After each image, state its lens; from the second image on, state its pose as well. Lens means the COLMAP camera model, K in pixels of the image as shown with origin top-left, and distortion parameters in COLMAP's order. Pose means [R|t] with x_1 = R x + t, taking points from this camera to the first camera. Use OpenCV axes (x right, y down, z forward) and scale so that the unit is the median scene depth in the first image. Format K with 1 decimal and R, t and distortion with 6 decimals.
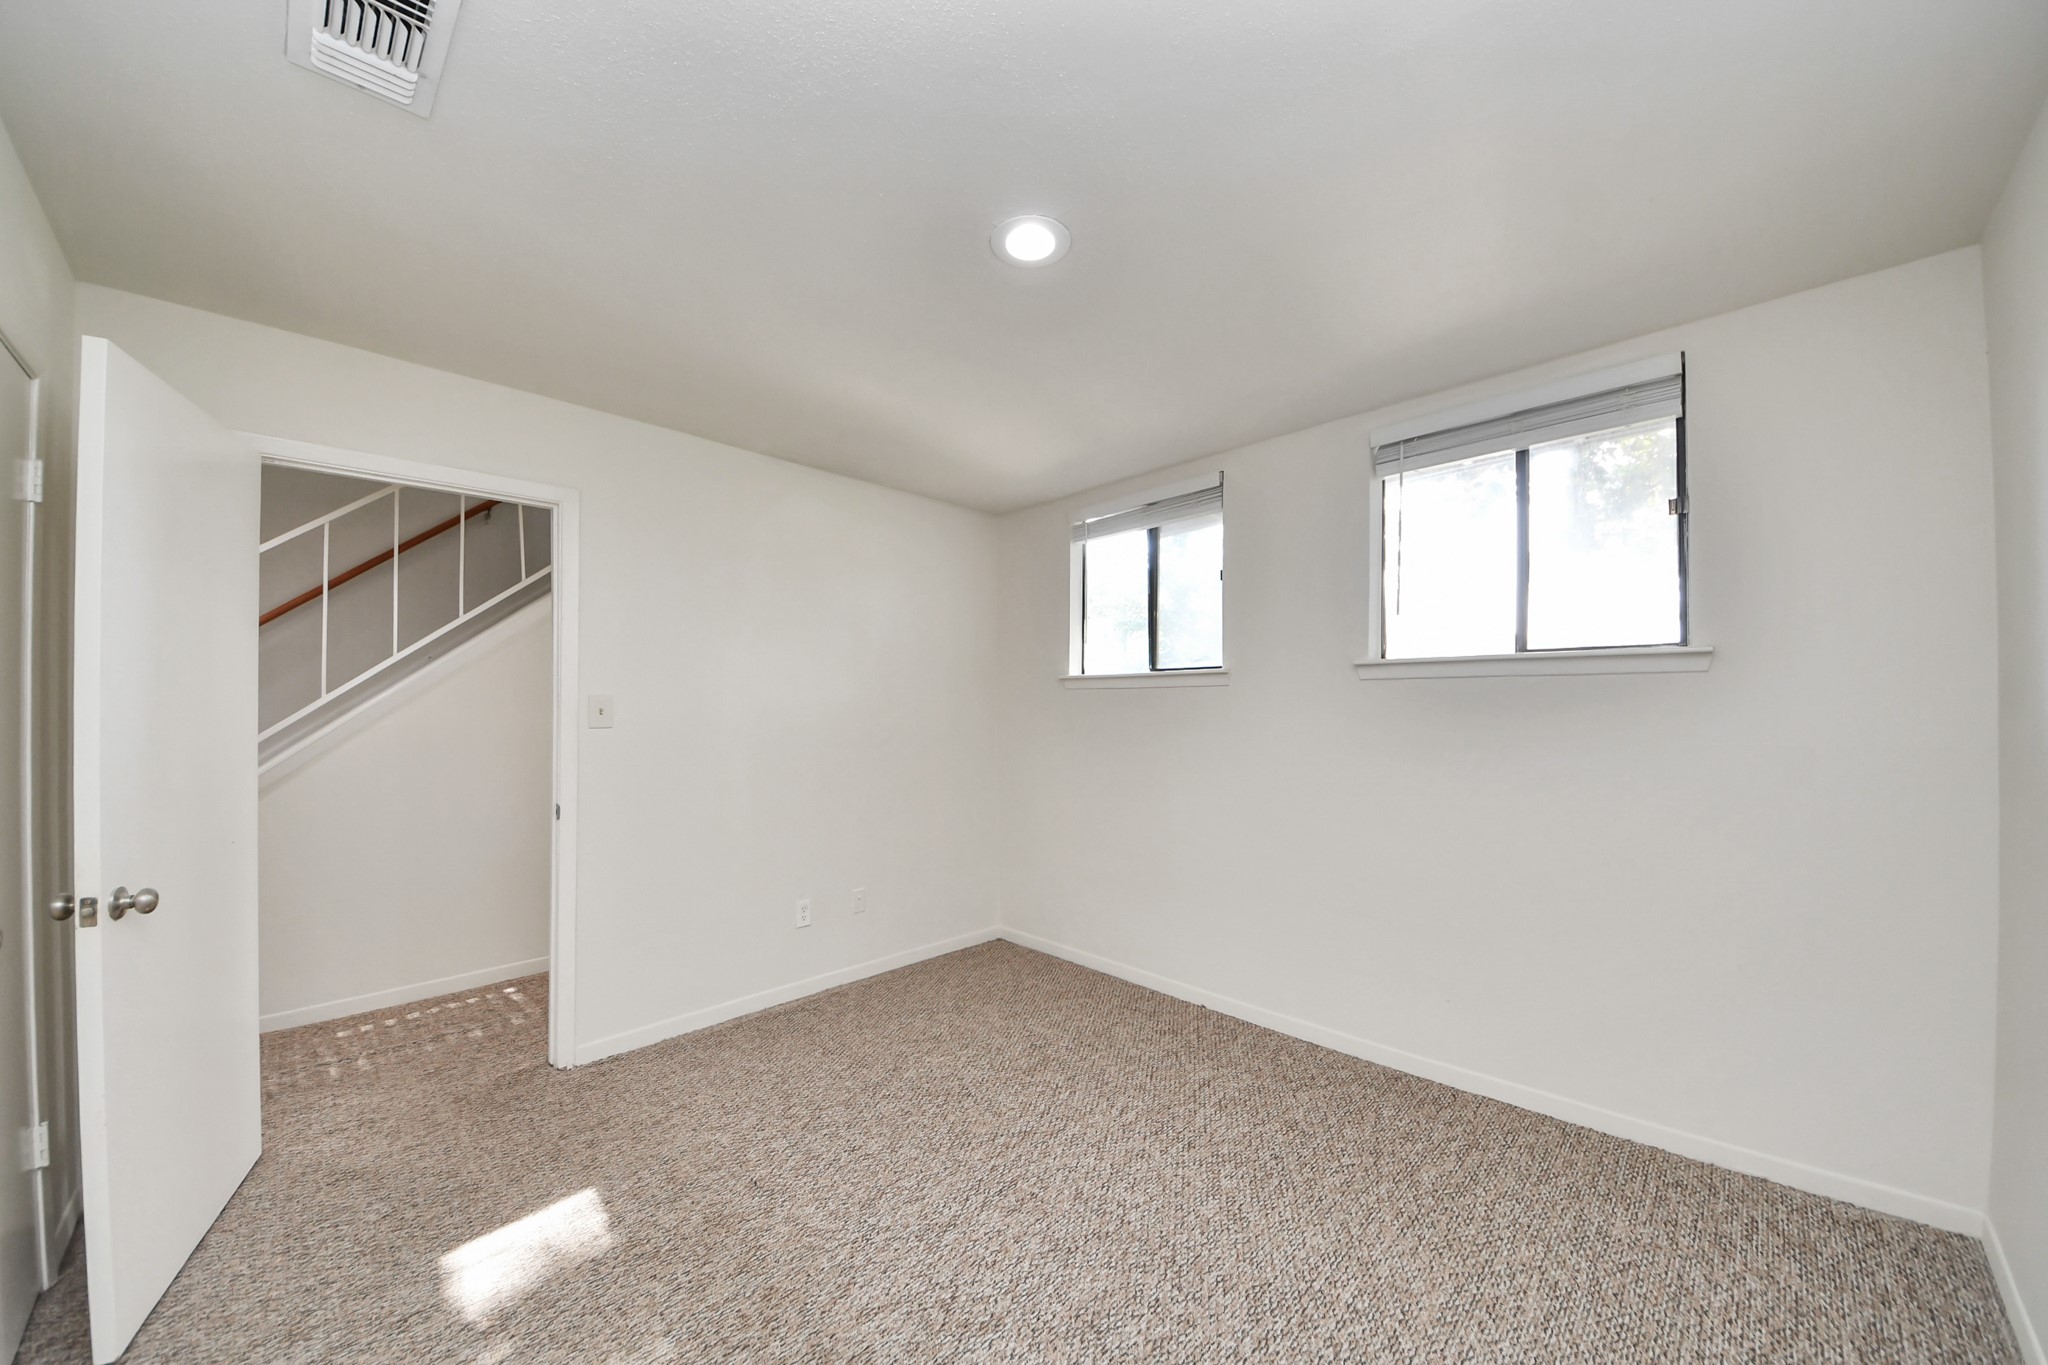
lens RADIAL K [[734.9, 0, 1024.0], [0, 734.9, 682.5], [0, 0, 1]] dist [0.001674, -0.006733]
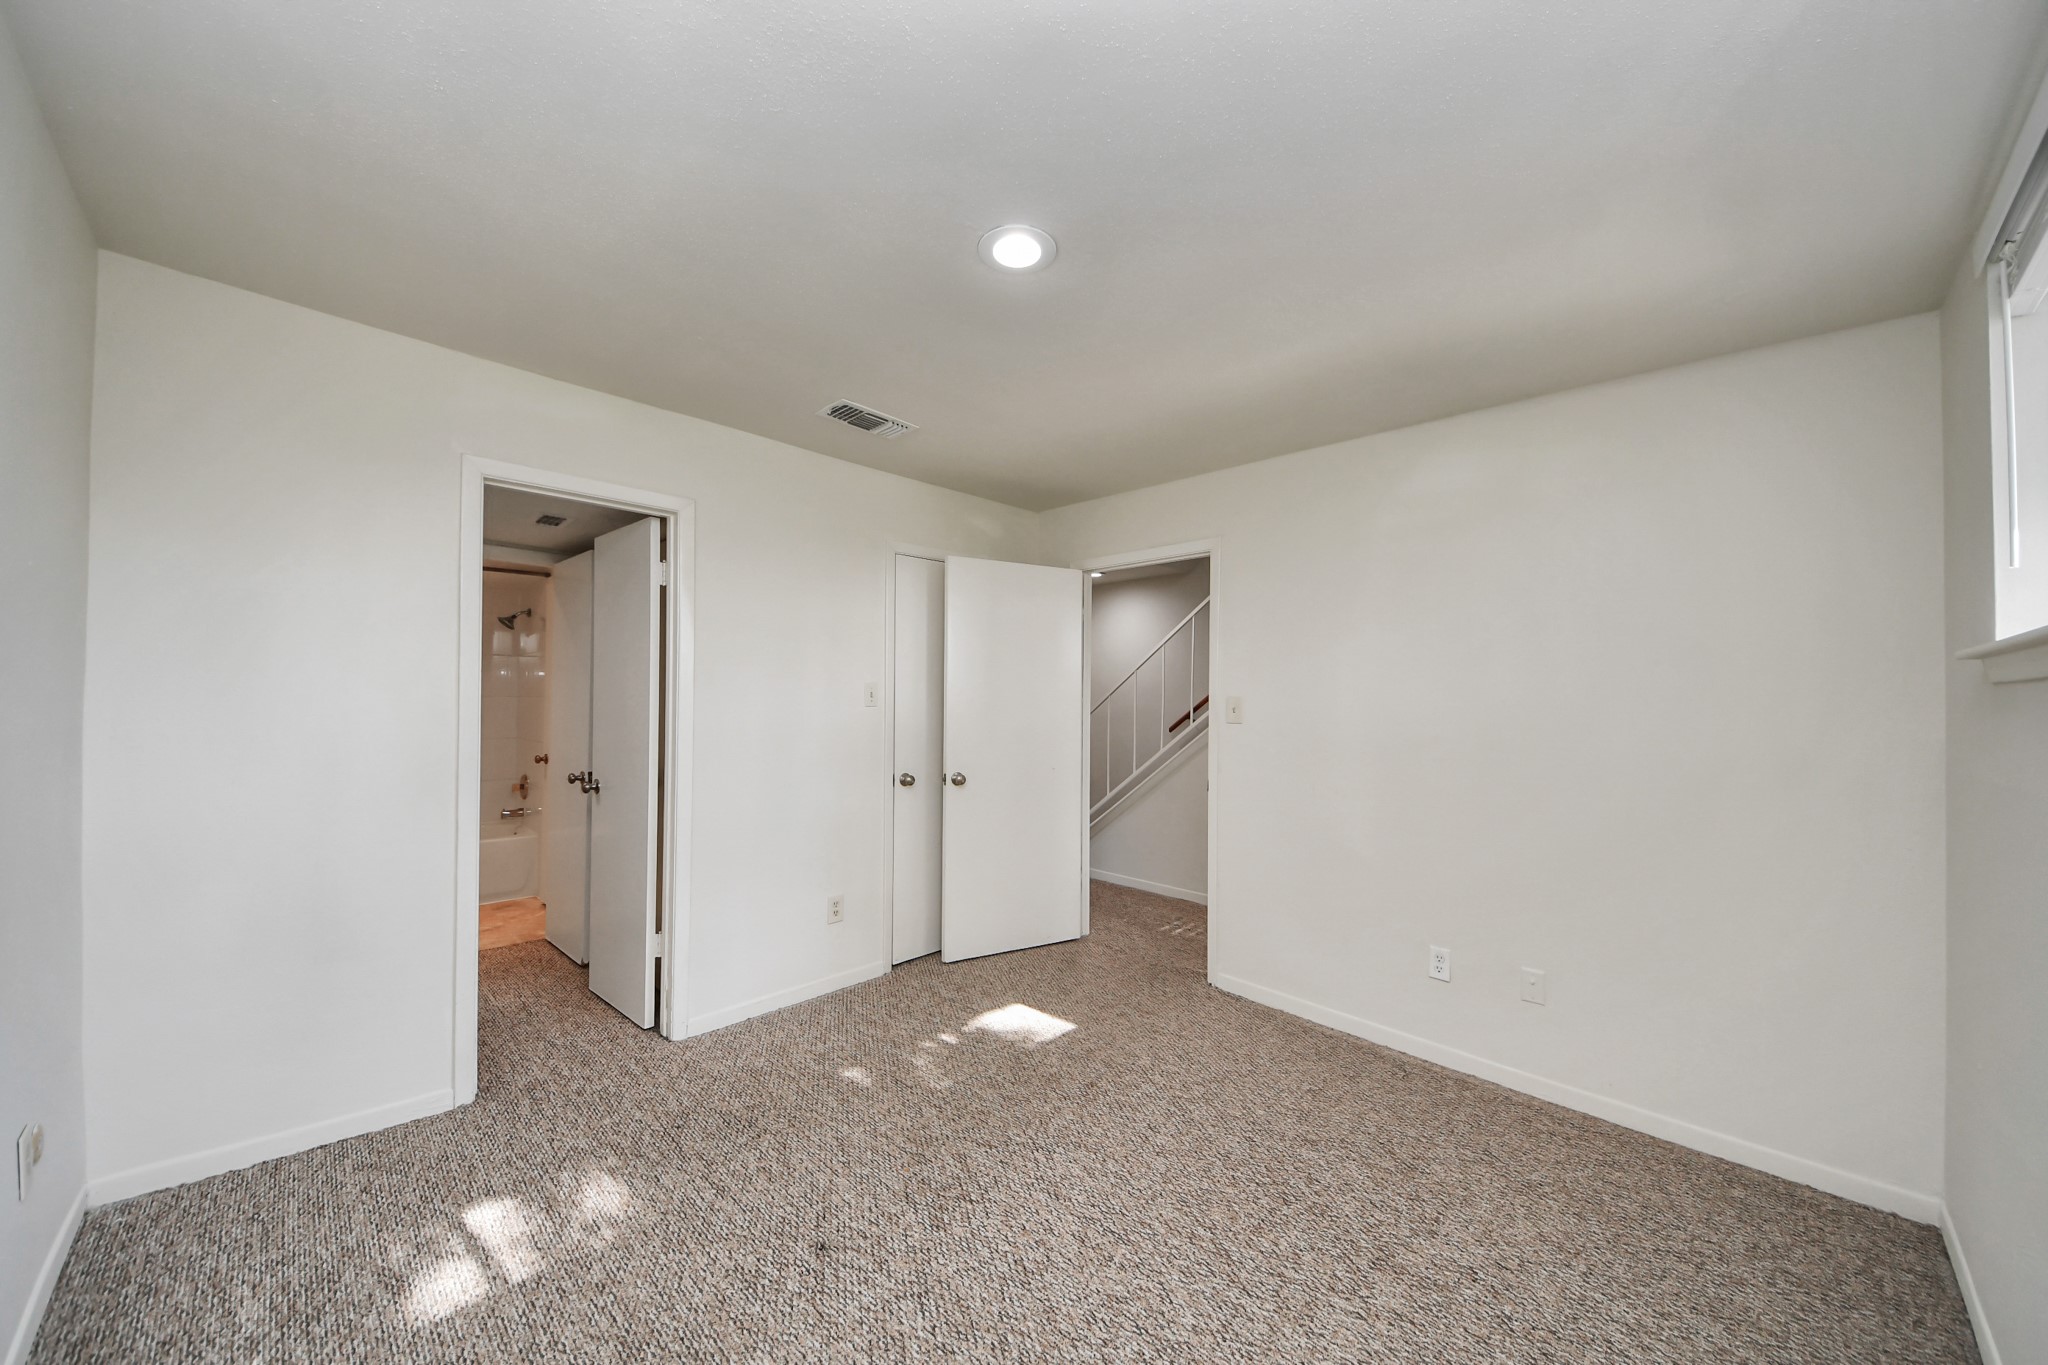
lens RADIAL K [[734.9, 0, 1024.0], [0, 734.9, 682.5], [0, 0, 1]] dist [0.001674, -0.006733]
pose [[-0.005694, -0.014338, -0.999881, 0.764489], [0.002673, 0.999893, -0.014353, 0.007983], [0.999980, -0.002754, -0.005655, 0.753189]]
